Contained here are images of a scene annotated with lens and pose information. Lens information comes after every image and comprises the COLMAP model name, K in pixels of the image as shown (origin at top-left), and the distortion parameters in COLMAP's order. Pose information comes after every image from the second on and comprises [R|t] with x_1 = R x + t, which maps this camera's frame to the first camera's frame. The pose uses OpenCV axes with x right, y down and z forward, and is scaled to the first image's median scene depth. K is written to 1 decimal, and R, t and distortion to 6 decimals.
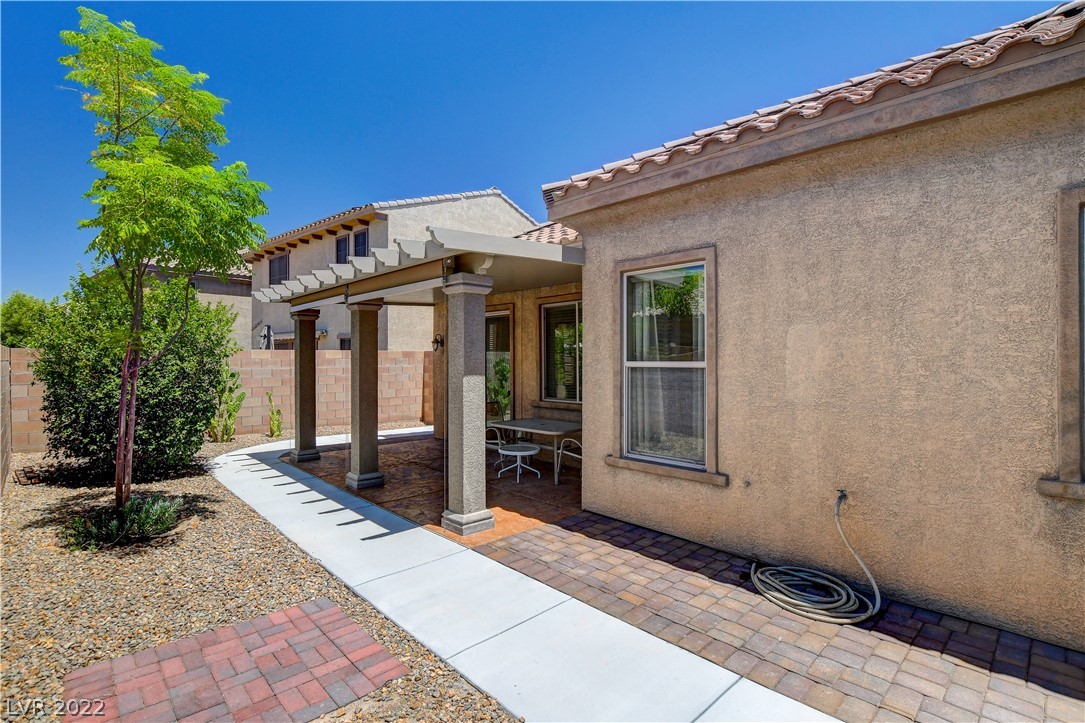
lens RADIAL K [[513.3, 0, 542.5], [0, 513.3, 361.5], [0, 0, 1]] dist [-0.032267, 0.000662]
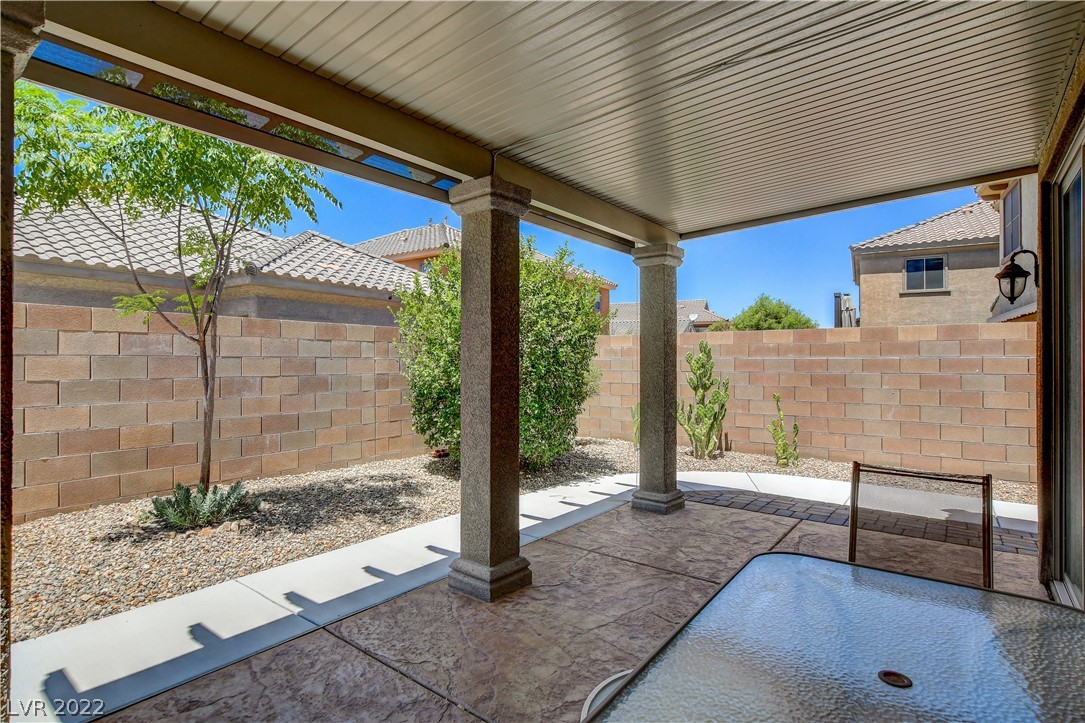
lens RADIAL K [[547.8, 0, 543.7], [0, 547.8, 348.8], [0, 0, 1]] dist [0.023237, 0.000047]
pose [[0.158374, -0.025306, -0.987055, 0.224151], [-0.008716, 0.999597, -0.027026, 0.050224], [0.987341, 0.012884, 0.158090, 1.269105]]
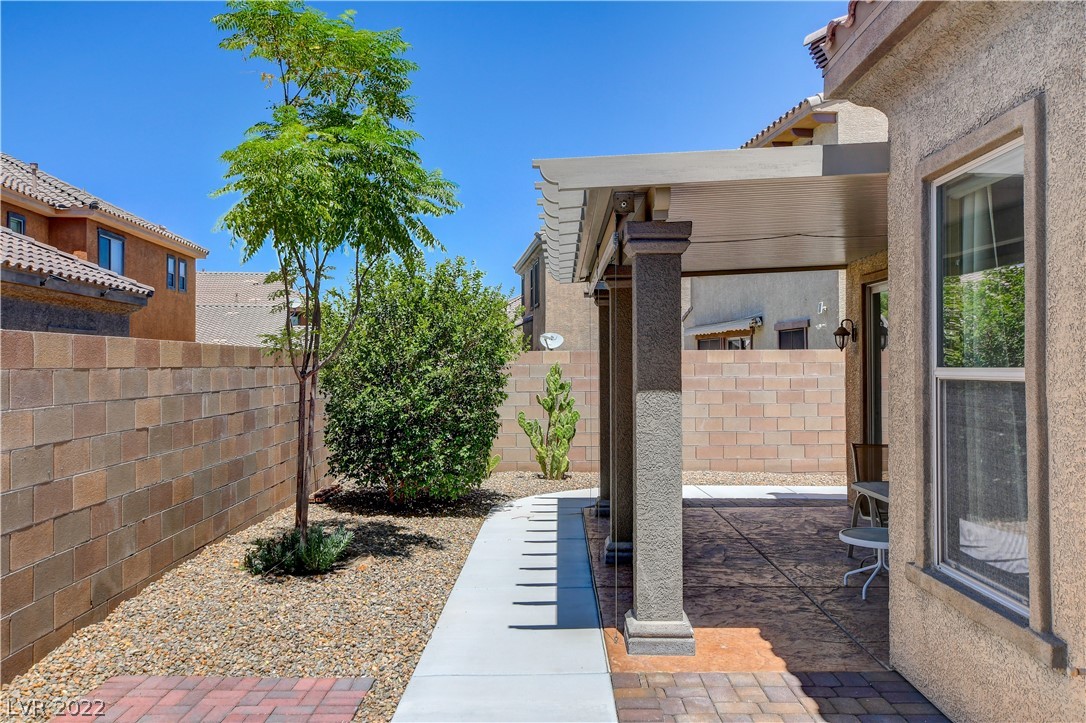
lens RADIAL K [[892.8, 0, 535.9], [0, 892.8, 359.9], [0, 0, 1]] dist [-0.000084, 0.015402]
pose [[0.711119, -0.004746, -0.703055, 0.479425], [-0.002125, 0.999958, -0.008899, 0.001051], [0.703068, 0.007822, 0.711079, 0.153998]]
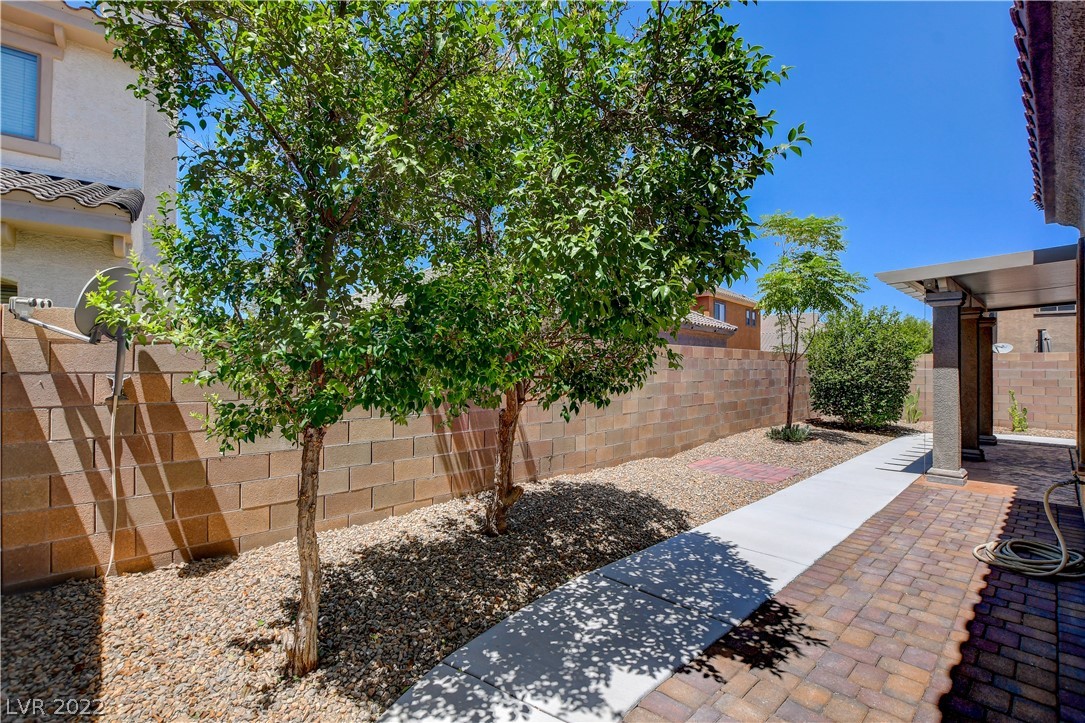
lens RADIAL K [[483.1, 0, 542.5], [0, 483.1, 361.5], [0, 0, 1]] dist [-0.016797, 0.000151]
pose [[-0.006918, -0.005780, -0.999959, 1.095004], [-0.011983, 0.999912, -0.005697, 0.030608], [0.999904, 0.011943, -0.006987, -0.052985]]
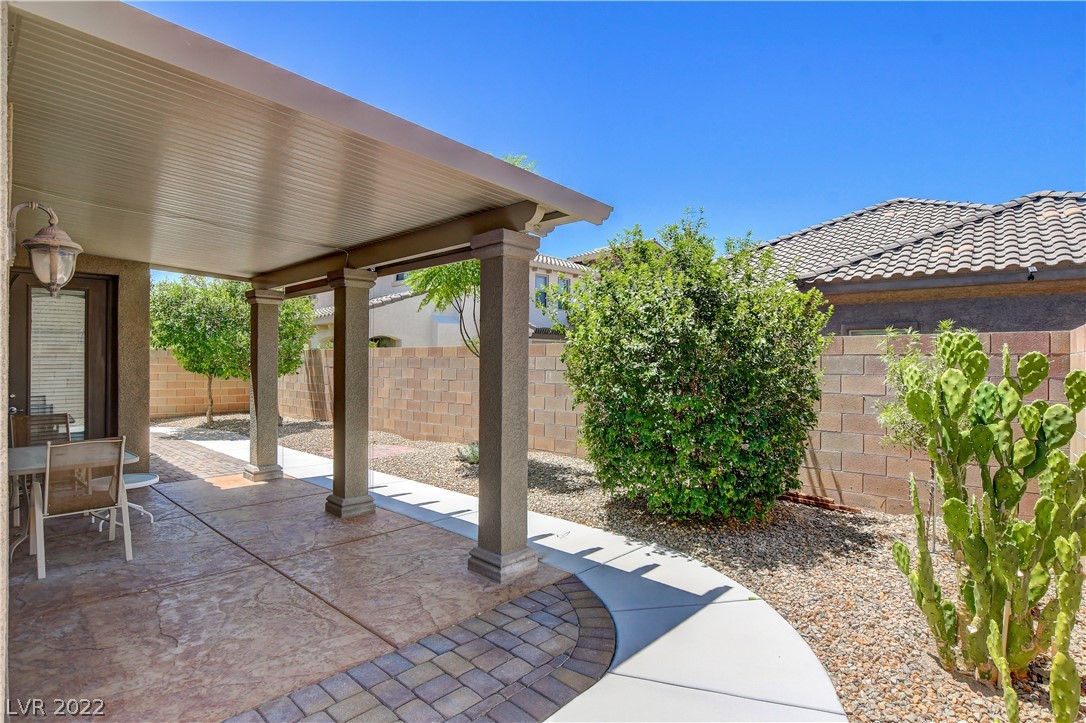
lens RADIAL K [[543.2, 0, 551.5], [0, 543.2, 363.5], [0, 0, 1]] dist [-0.038702, 0.001382]
pose [[-0.996265, -0.001991, -0.086325, -0.768792], [-0.002354, 0.999989, 0.004108, 0.014710], [0.086316, 0.004296, -0.996259, 2.441693]]
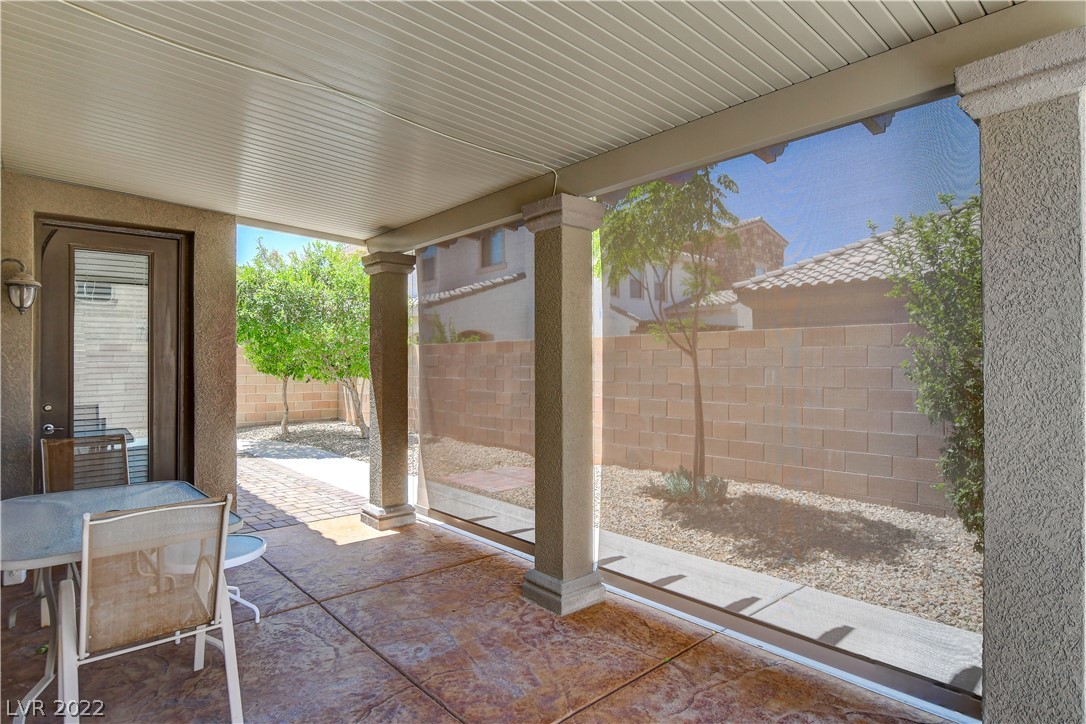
lens RADIAL K [[580.4, 0, 543.0], [0, 580.4, 362.0], [0, 0, 1]] dist [-0.021516, -0.000481]
pose [[-0.999619, 0.003743, 0.027354, -0.451266], [0.003737, 0.999993, -0.000294, 0.028846], [-0.027355, -0.000192, -0.999626, 2.029985]]
